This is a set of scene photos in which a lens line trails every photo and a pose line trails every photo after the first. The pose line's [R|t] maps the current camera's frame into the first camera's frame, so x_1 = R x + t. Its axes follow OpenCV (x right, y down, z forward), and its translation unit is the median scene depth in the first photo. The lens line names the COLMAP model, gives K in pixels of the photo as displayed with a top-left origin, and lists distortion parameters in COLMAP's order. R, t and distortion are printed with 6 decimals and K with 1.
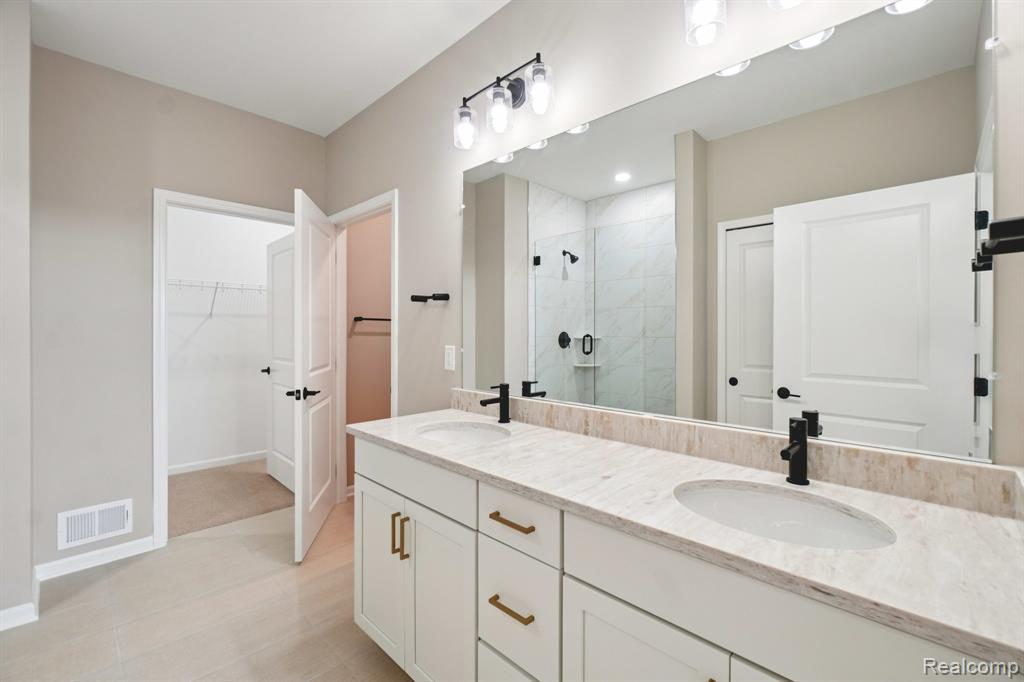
lens RADIAL K [[435.8, 0, 516.7], [0, 435.8, 334.5], [0, 0, 1]] dist [-0.000203, 0.000061]
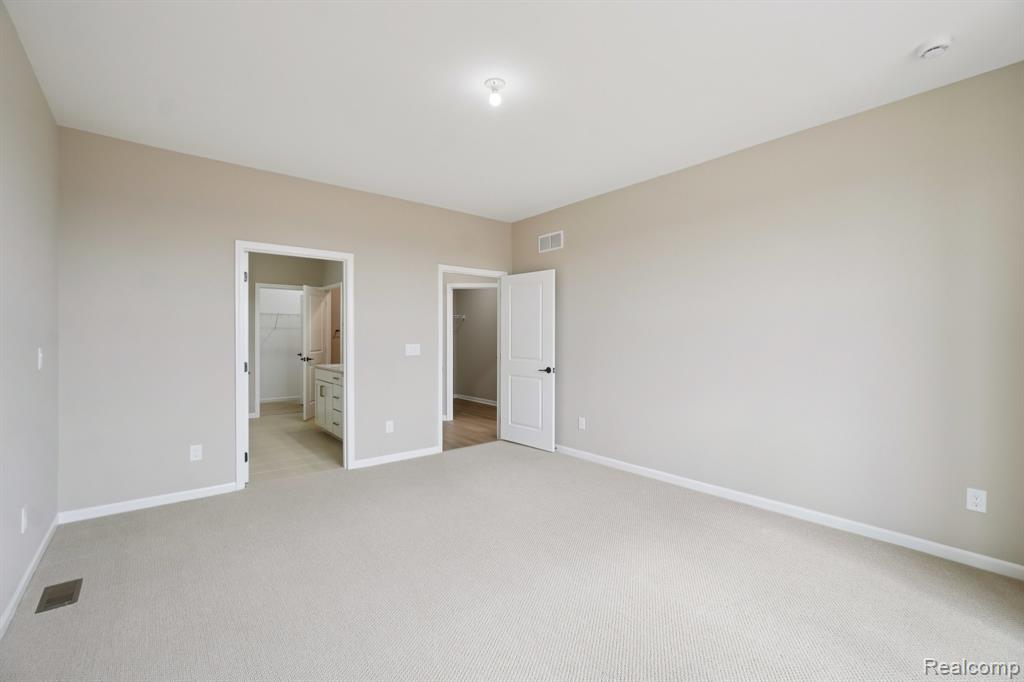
lens RADIAL K [[435.8, 0, 516.7], [0, 435.8, 334.5], [0, 0, 1]] dist [-0.000203, 0.000061]
pose [[0.994307, 0.001587, -0.106544, 0.874302], [-0.002326, 0.999974, -0.006817, -0.001582], [0.106530, 0.007026, 0.994285, -1.237664]]
